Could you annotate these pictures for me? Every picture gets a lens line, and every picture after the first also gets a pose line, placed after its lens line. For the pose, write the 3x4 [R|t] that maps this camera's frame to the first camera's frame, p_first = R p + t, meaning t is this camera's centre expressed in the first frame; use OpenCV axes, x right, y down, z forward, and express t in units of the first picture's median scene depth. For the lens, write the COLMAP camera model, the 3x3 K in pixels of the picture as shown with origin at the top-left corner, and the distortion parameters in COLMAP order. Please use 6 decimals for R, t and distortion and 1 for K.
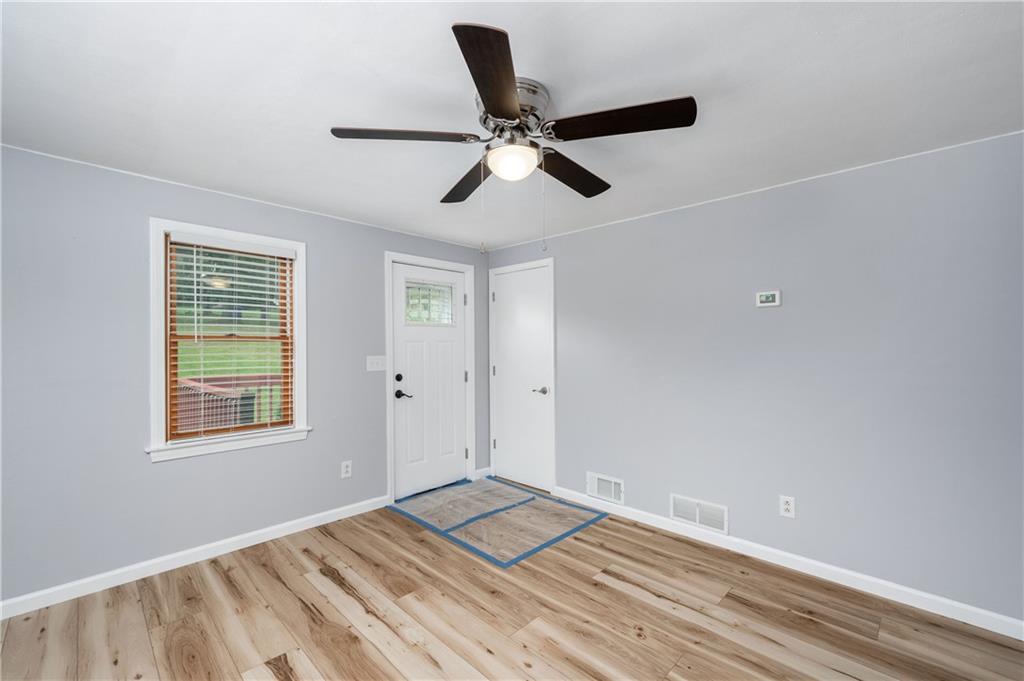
lens RADIAL K [[422.3, 0, 515.3], [0, 422.3, 346.7], [0, 0, 1]] dist [0.004558, -0.000121]
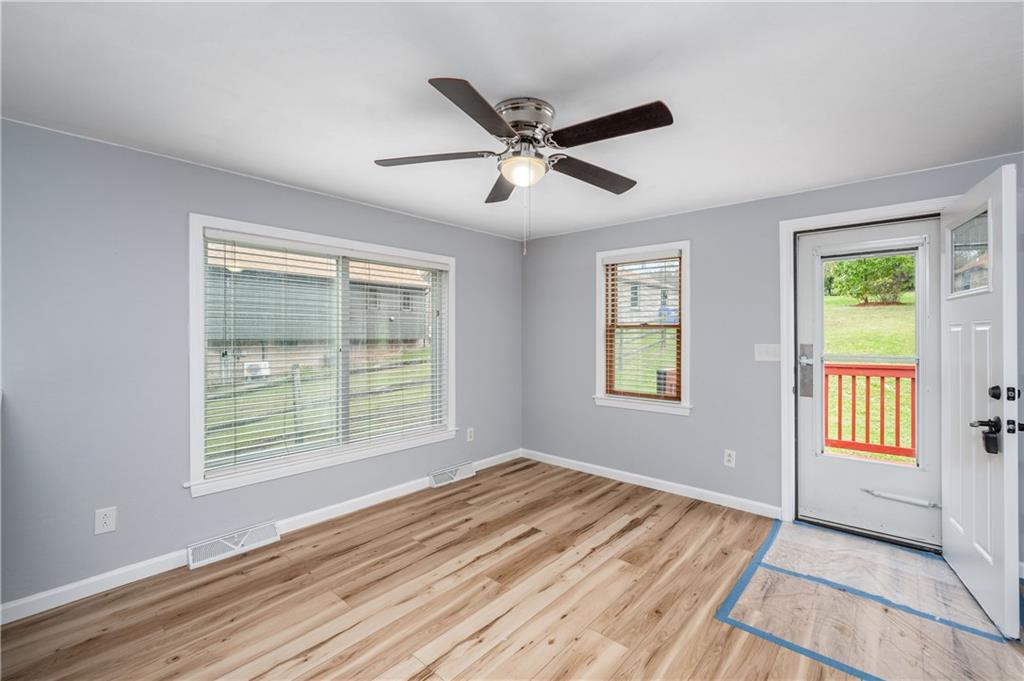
lens RADIAL K [[422.3, 0, 515.1], [0, 422.3, 339.2], [0, 0, 1]] dist [0.004558, -0.000121]
pose [[0.078065, 0.015363, -0.996830, 0.717521], [-0.000681, 0.999882, 0.015356, -0.000359], [0.996948, -0.000520, 0.078067, 0.574187]]
